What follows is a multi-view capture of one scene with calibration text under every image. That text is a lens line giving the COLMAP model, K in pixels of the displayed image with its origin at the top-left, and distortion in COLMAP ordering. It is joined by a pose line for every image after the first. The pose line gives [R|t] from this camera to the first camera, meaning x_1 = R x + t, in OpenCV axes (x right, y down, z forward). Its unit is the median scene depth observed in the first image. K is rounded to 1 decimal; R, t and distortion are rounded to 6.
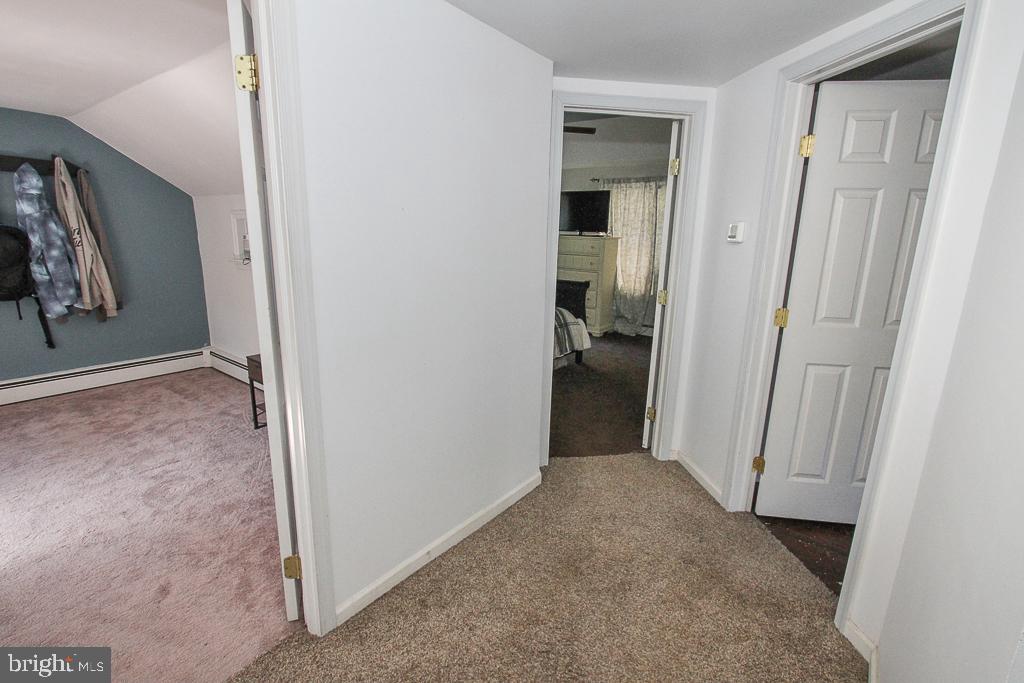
lens RADIAL K [[471.2, 0, 514.4], [0, 471.2, 338.4], [0, 0, 1]] dist [-0.009092, 0.000323]
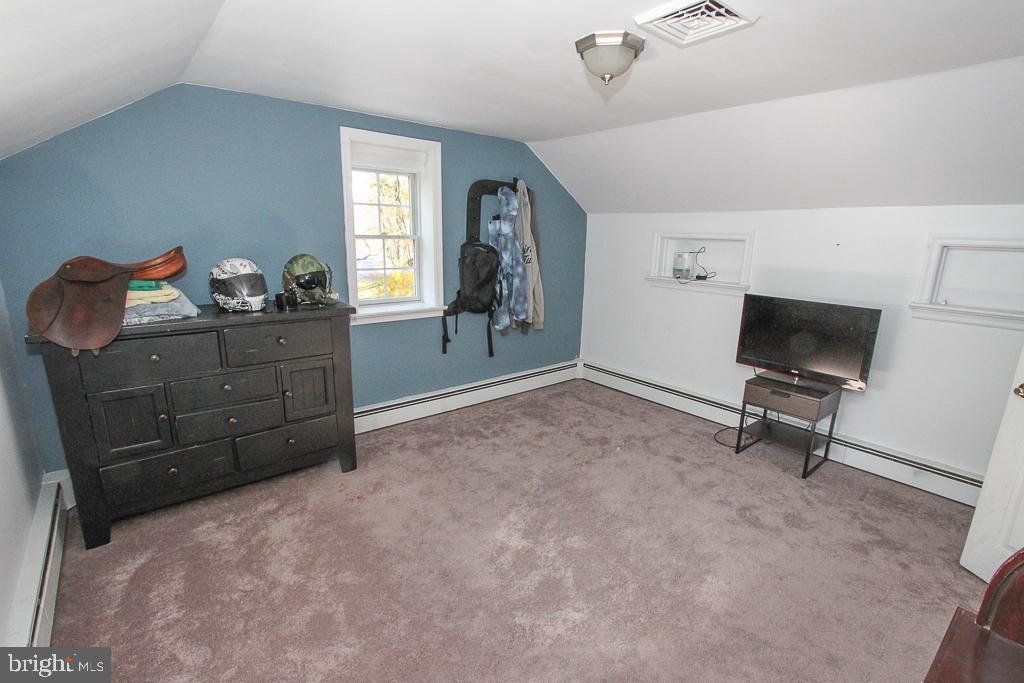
lens RADIAL K [[471.2, 0, 511.1], [0, 471.2, 342.1], [0, 0, 1]] dist [-0.009092, 0.000323]
pose [[0.972781, 0.039906, -0.228264, -0.724910], [-0.040997, 0.999159, -0.000034, -0.016012], [0.228071, 0.009391, 0.973599, -0.050524]]
